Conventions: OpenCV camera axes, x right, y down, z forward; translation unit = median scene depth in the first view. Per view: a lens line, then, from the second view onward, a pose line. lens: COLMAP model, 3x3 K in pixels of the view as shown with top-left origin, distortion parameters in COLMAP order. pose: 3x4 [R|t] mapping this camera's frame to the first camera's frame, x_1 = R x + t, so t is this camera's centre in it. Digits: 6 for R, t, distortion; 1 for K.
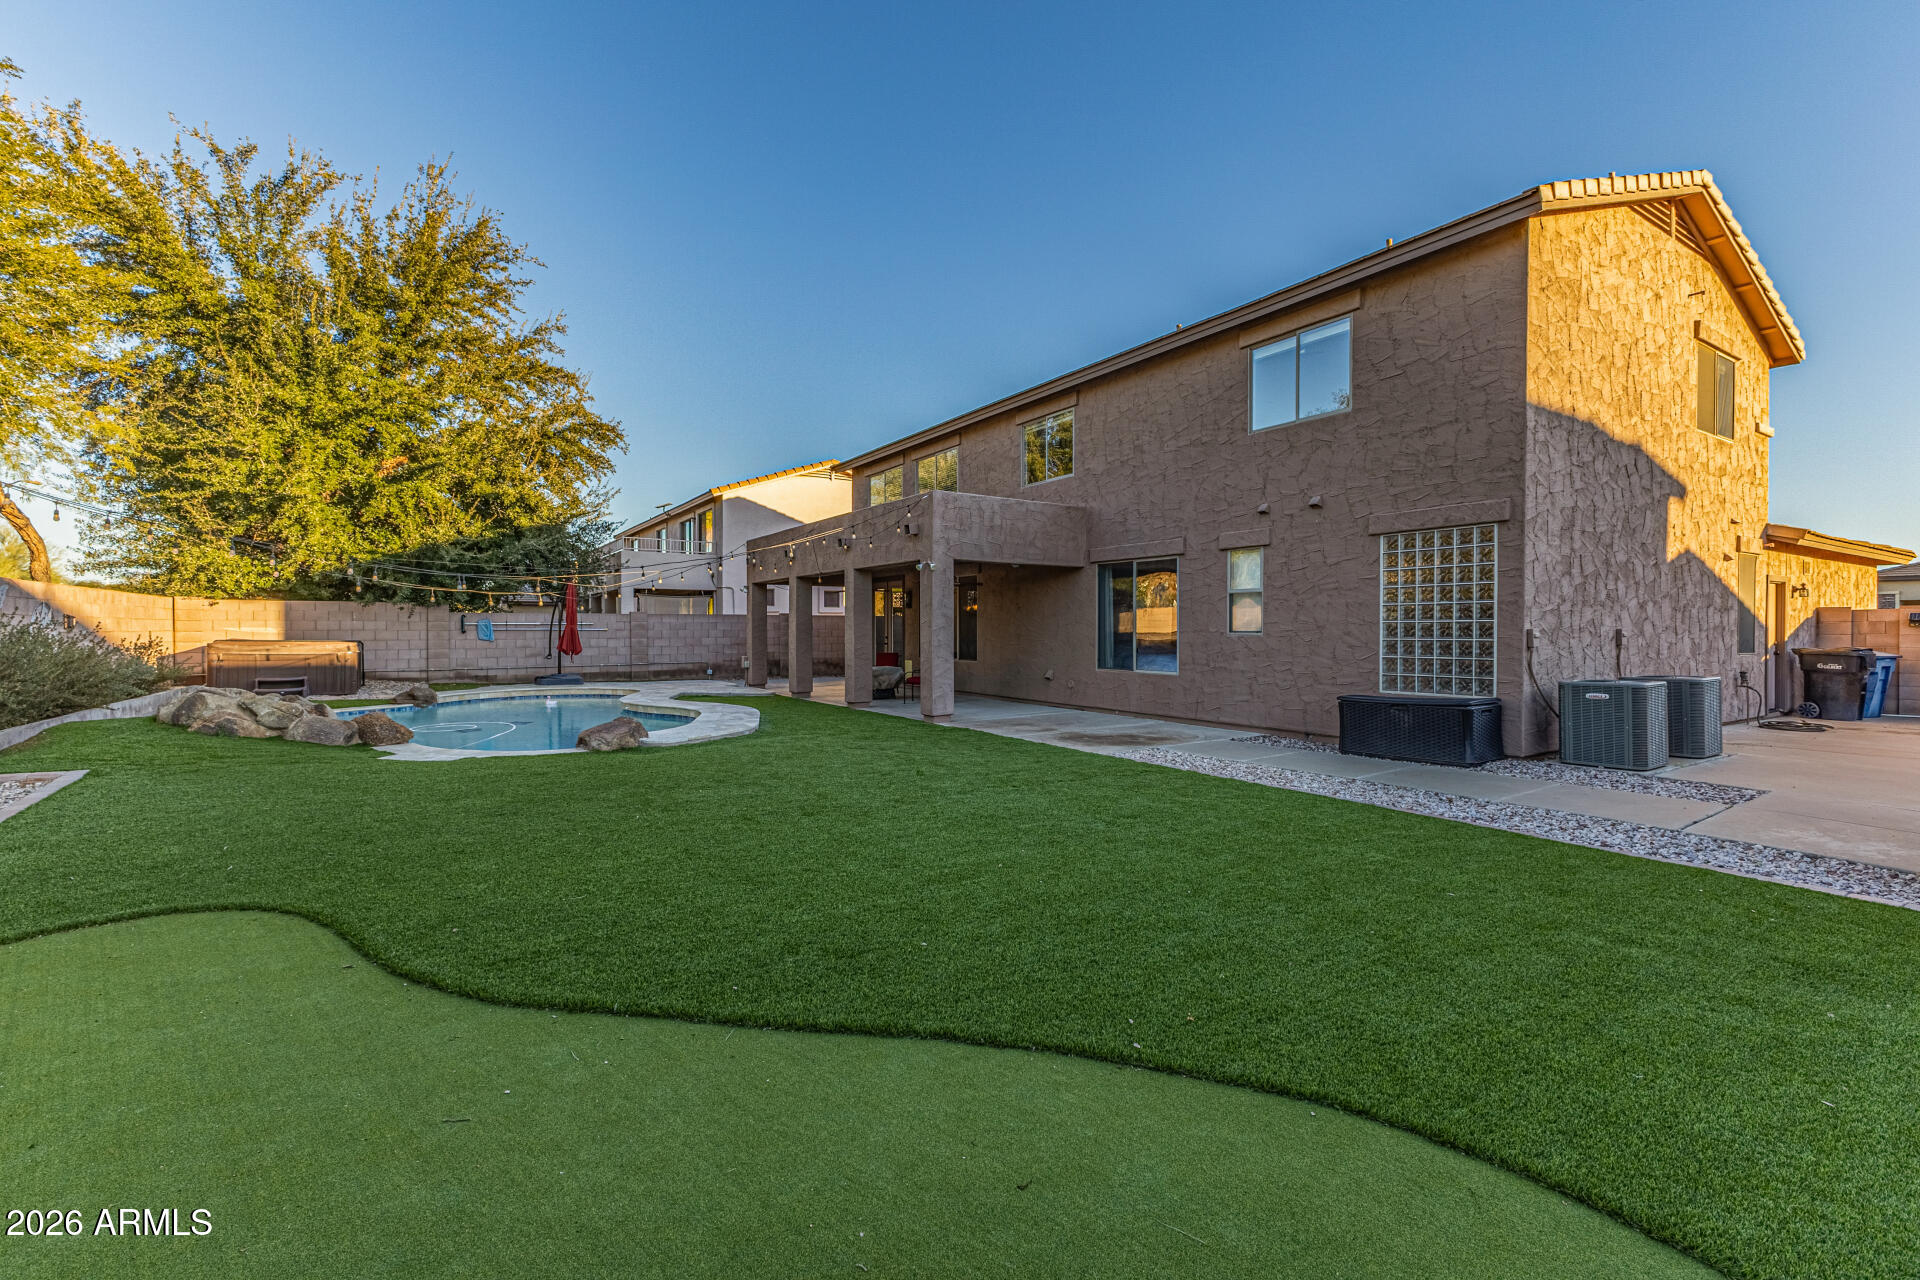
lens RADIAL K [[838.7, 0, 977.6], [0, 838.7, 629.7], [0, 0, 1]] dist [0.002091, -0.000146]
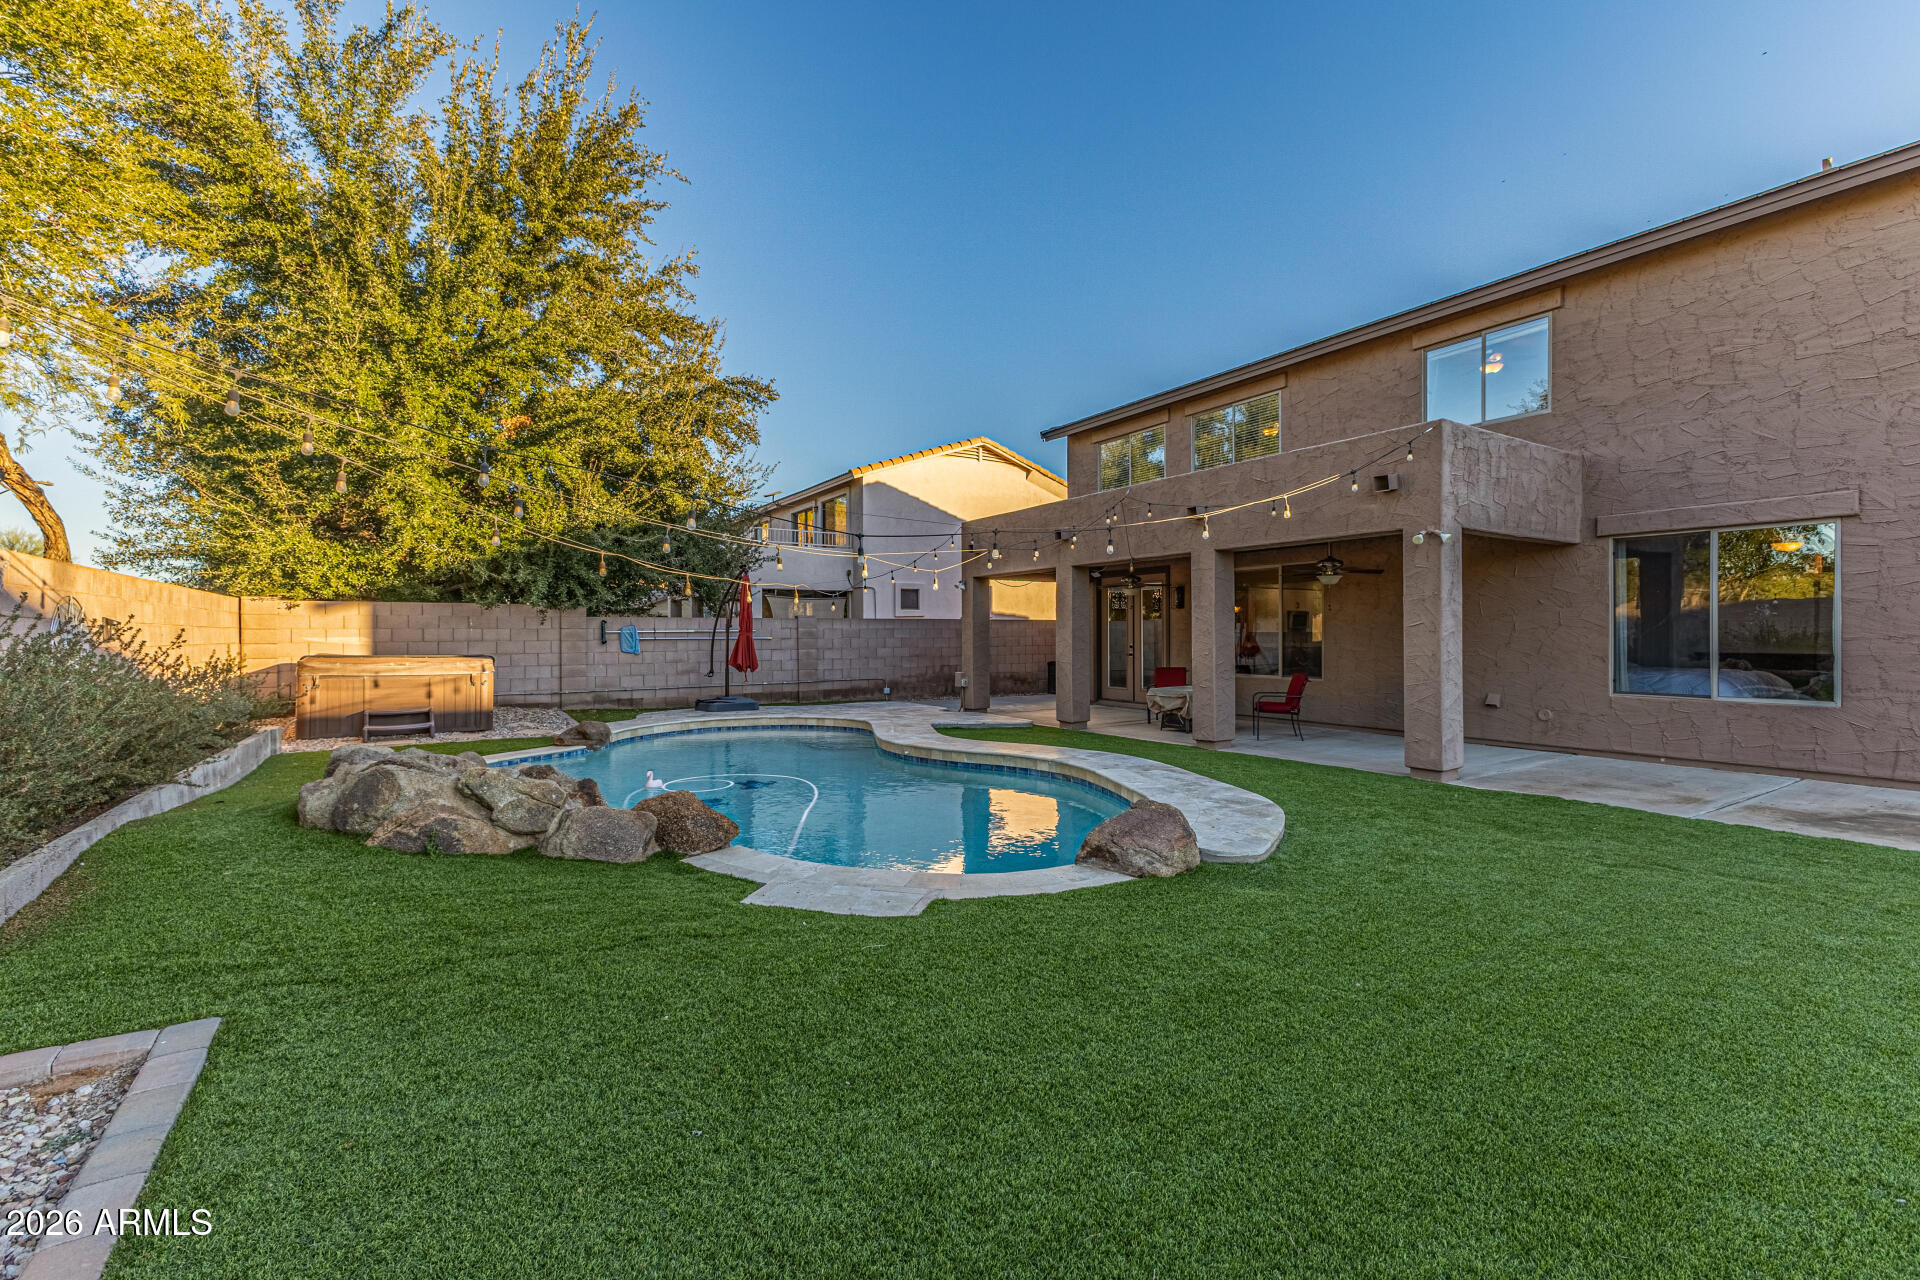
lens RADIAL K [[826.4, 0, 962.4], [0, 826.4, 632.6], [0, 0, 1]] dist [0.005713, -0.000038]
pose [[0.999957, -0.004701, -0.008018, -0.296549], [0.004661, 0.999977, -0.004972, -0.001091], [0.008041, 0.004935, 0.999955, 0.259821]]
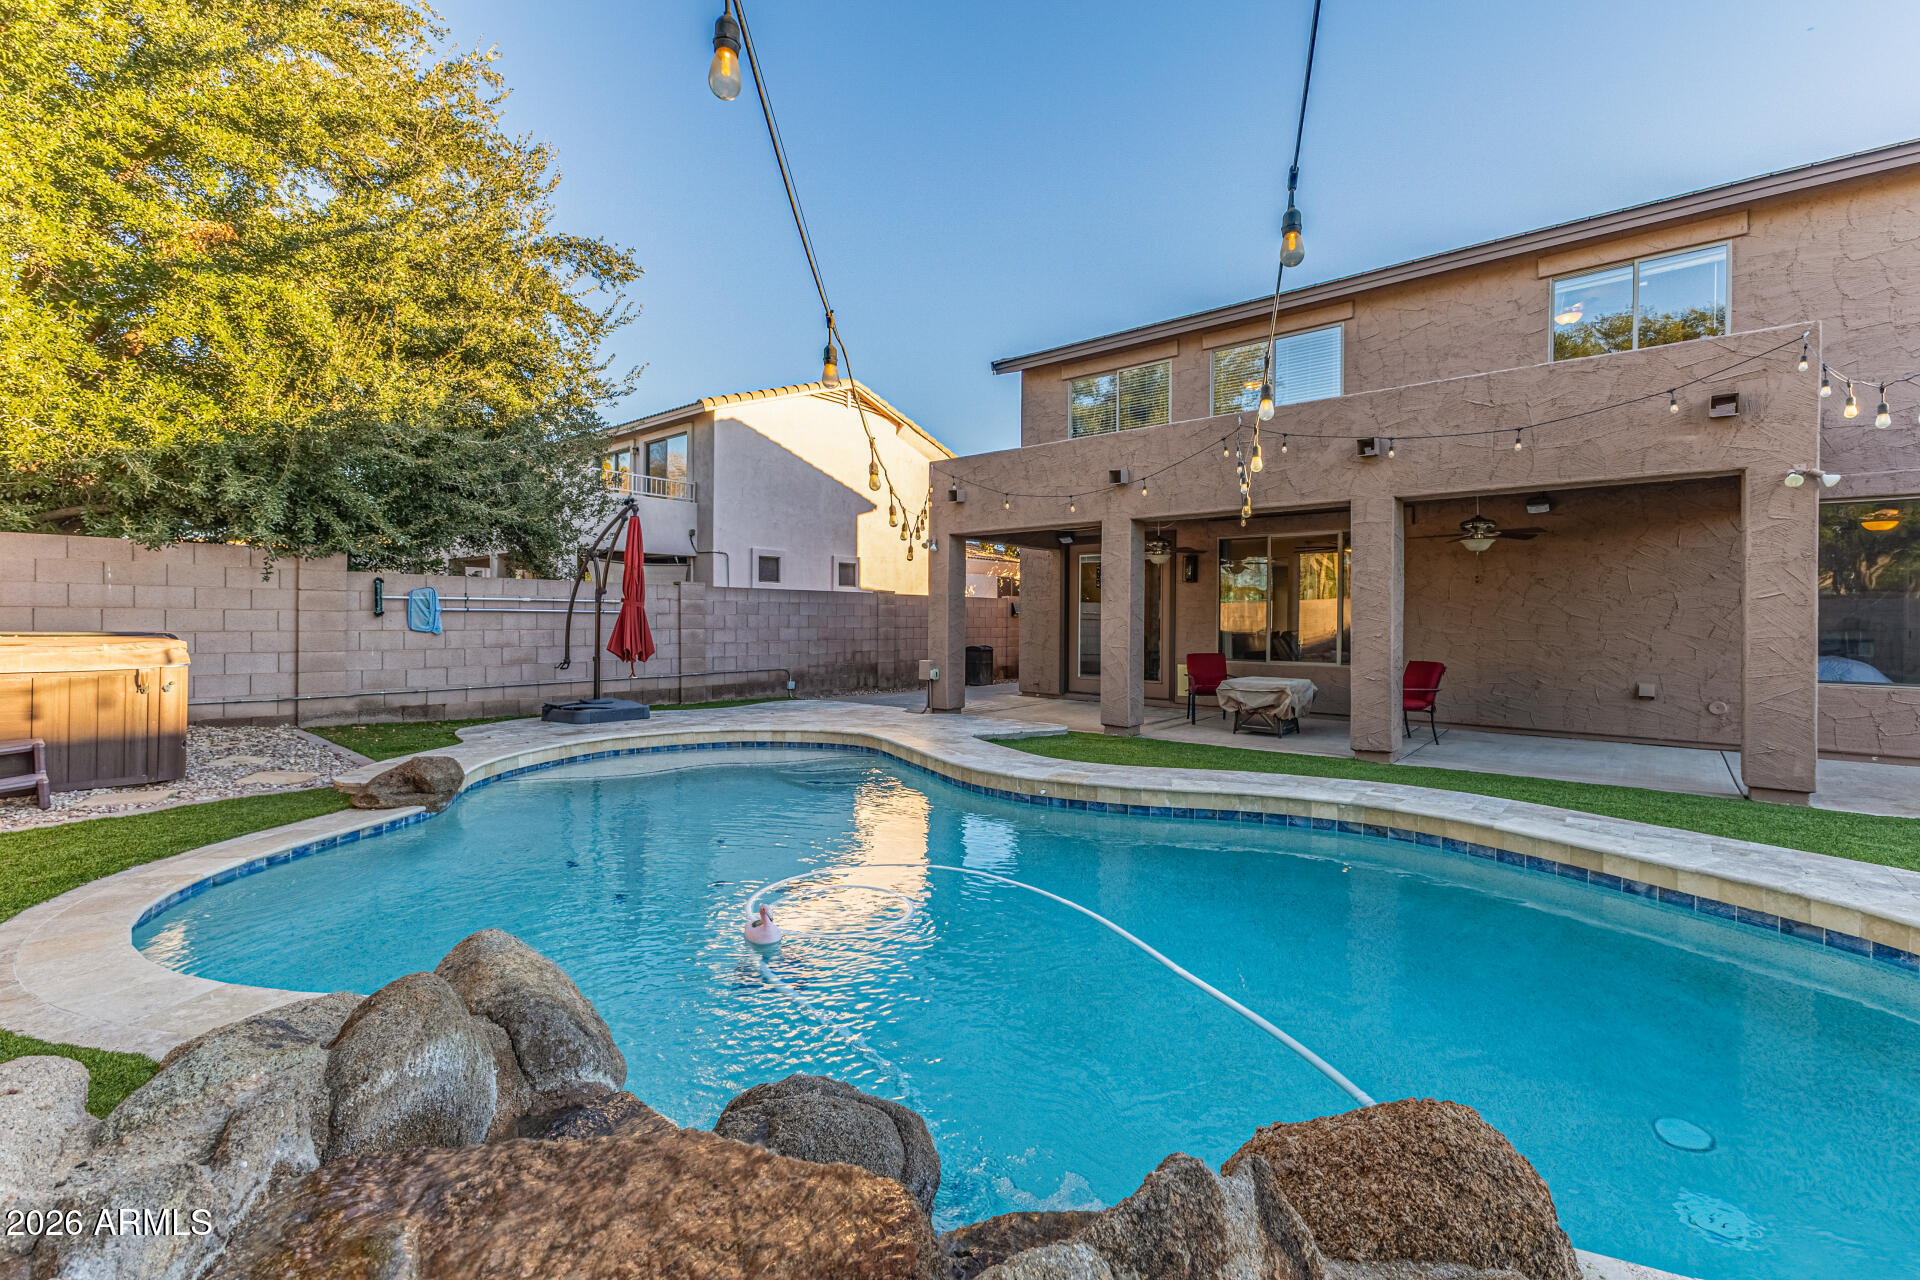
lens RADIAL K [[816.6, 0, 950.2], [0, 816.6, 620.0], [0, 0, 1]] dist [0.014224, -0.005983]
pose [[0.954283, 0.006129, 0.298841, -0.475964], [-0.005195, 0.999979, -0.003920, 0.006544], [-0.298859, 0.002188, 0.954295, 0.499332]]
